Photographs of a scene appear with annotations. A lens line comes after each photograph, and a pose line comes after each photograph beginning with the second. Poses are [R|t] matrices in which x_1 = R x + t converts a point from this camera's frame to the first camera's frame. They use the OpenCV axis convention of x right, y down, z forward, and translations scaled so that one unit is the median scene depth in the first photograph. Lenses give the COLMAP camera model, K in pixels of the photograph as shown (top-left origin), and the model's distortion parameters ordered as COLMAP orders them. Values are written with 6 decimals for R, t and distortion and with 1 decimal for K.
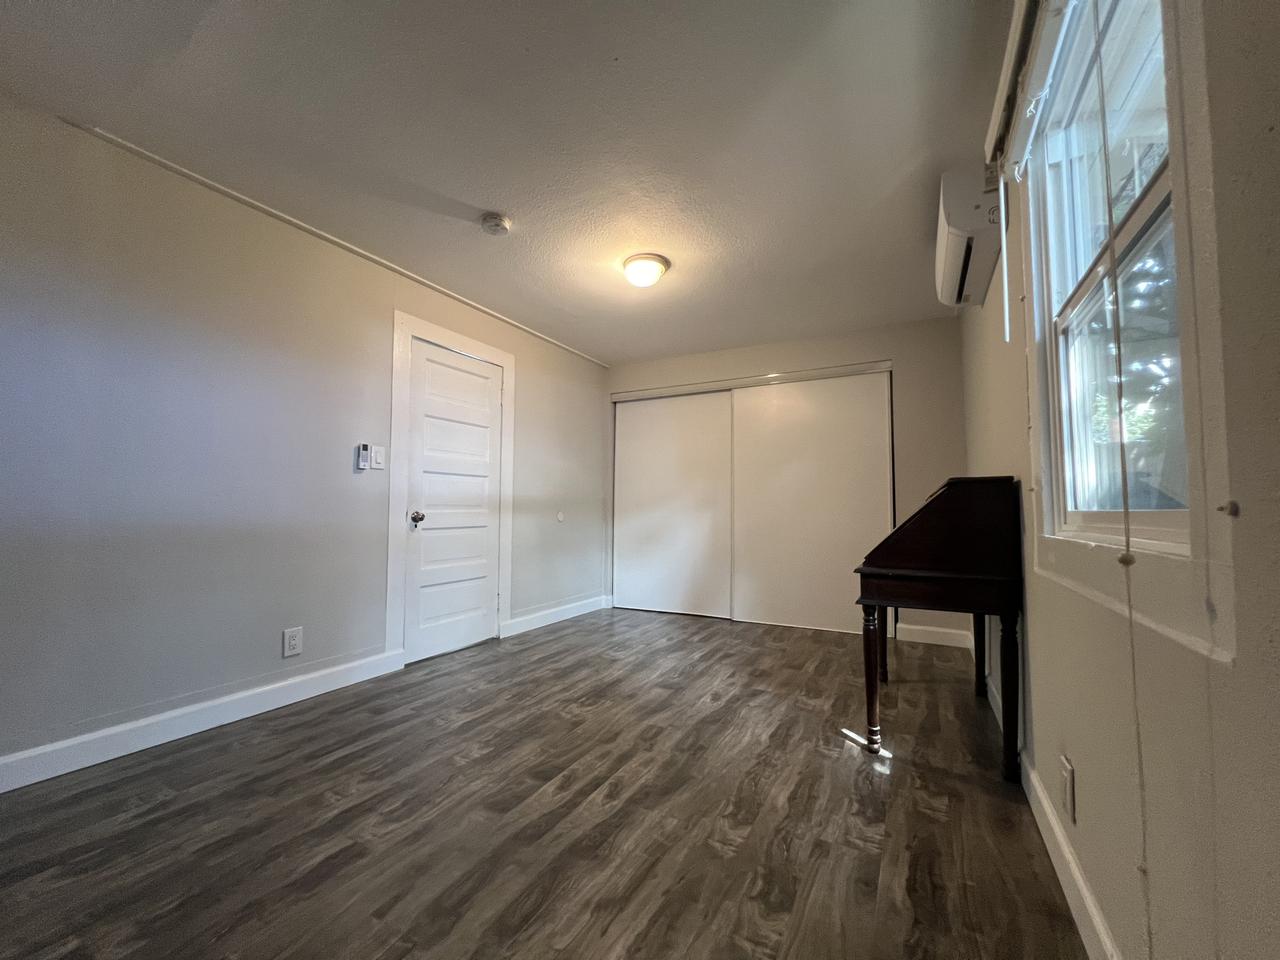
lens RADIAL K [[509.6, 0, 639.4], [0, 509.6, 480.6], [0, 0, 1]] dist [0.001274, 0.001081]
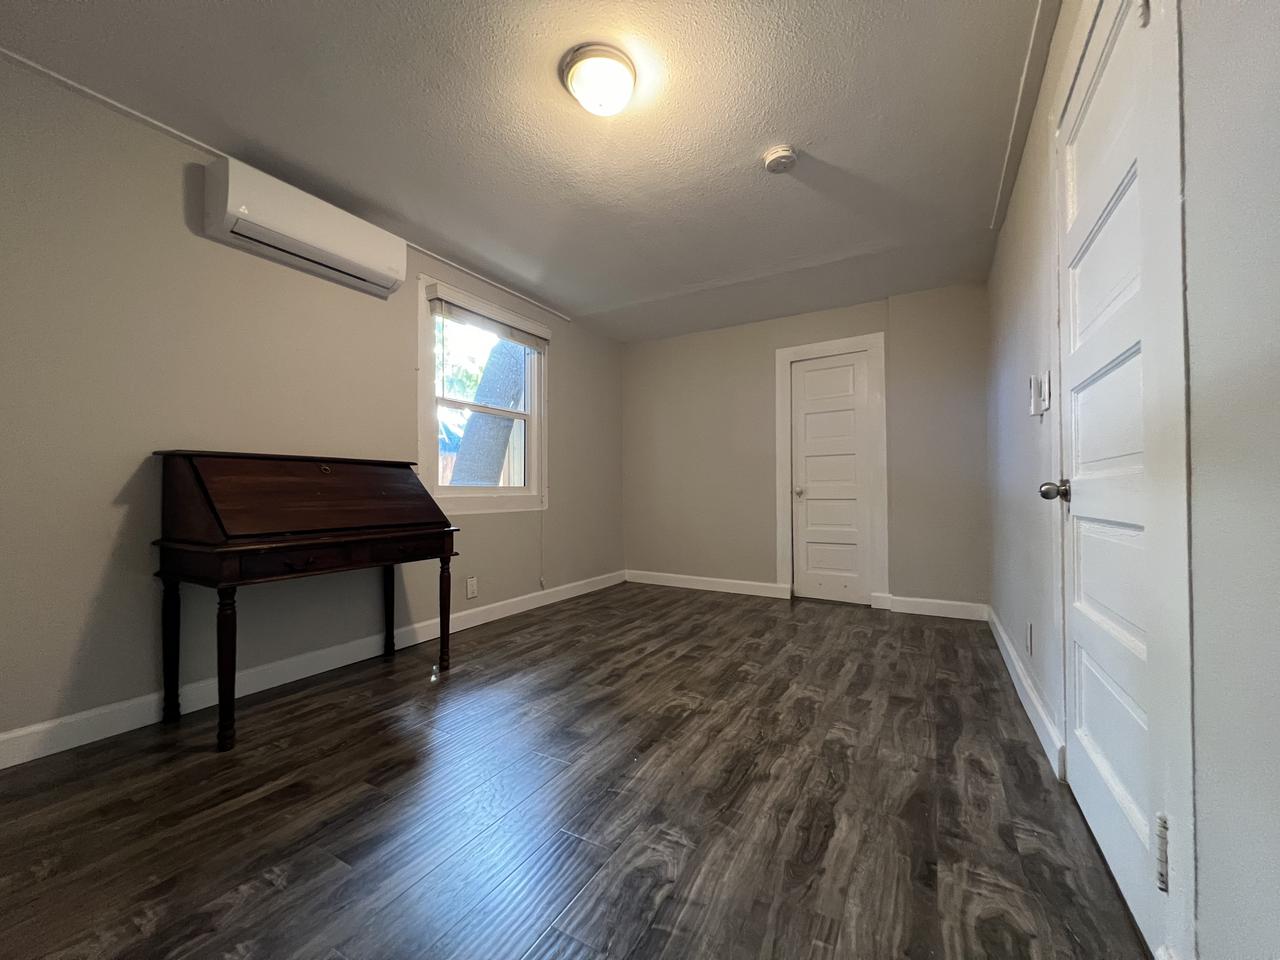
lens RADIAL K [[509.6, 0, 644.1], [0, 509.6, 481.4], [0, 0, 1]] dist [0.001274, 0.001081]
pose [[-0.999885, 0.001695, 0.015062, -0.063013], [0.000474, 0.996737, -0.080716, 0.136539], [-0.015150, -0.080699, -0.996623, 1.997654]]
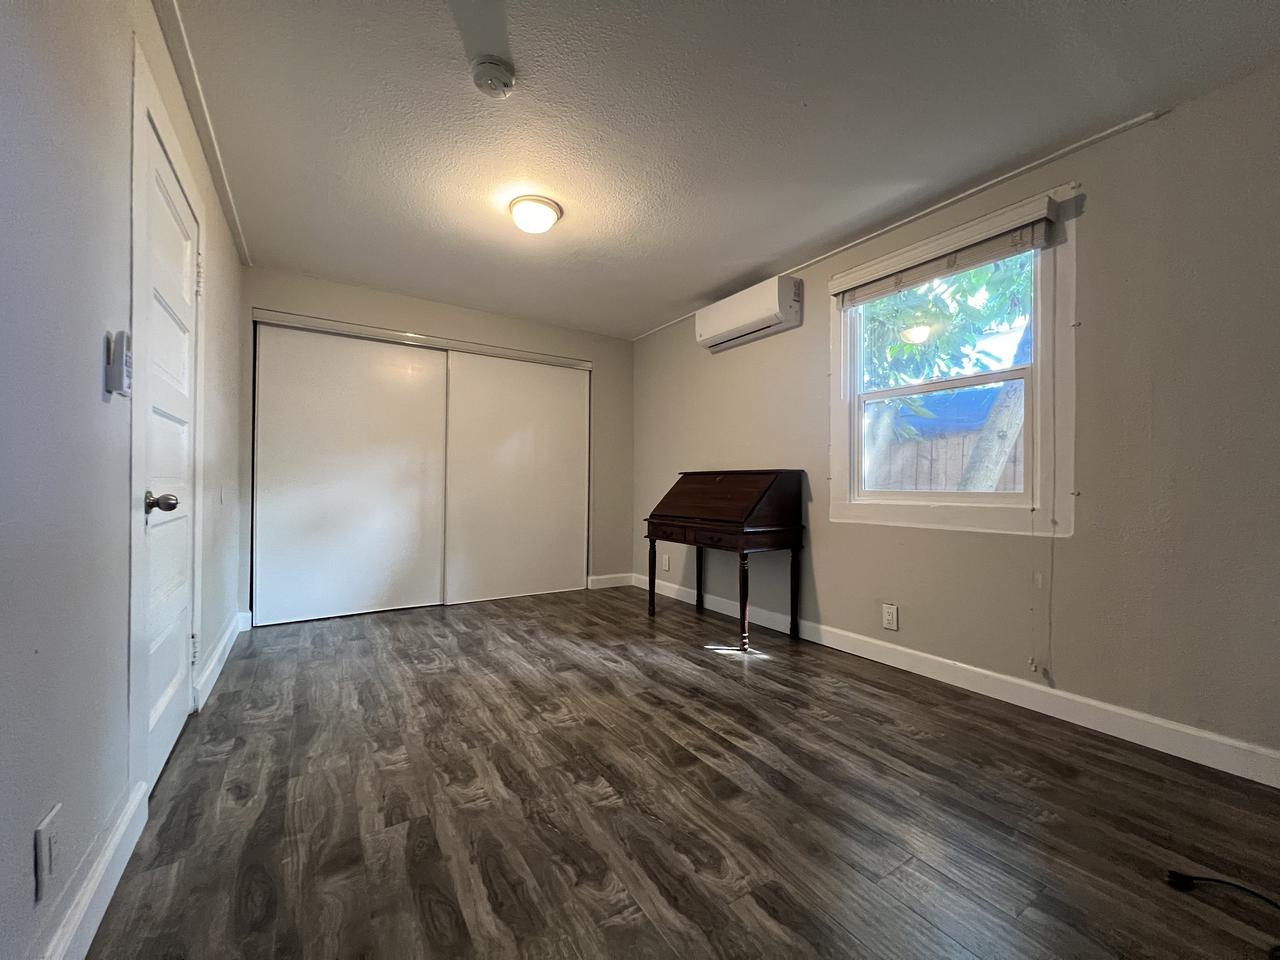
lens RADIAL K [[509.6, 0, 641.6], [0, 509.6, 486.0], [0, 0, 1]] dist [0.001274, 0.001081]
pose [[0.475061, 0.000070, 0.879953, -0.855721], [-0.060170, 0.997662, 0.032405, 0.016443], [-0.877893, -0.068341, 0.473954, 0.500685]]
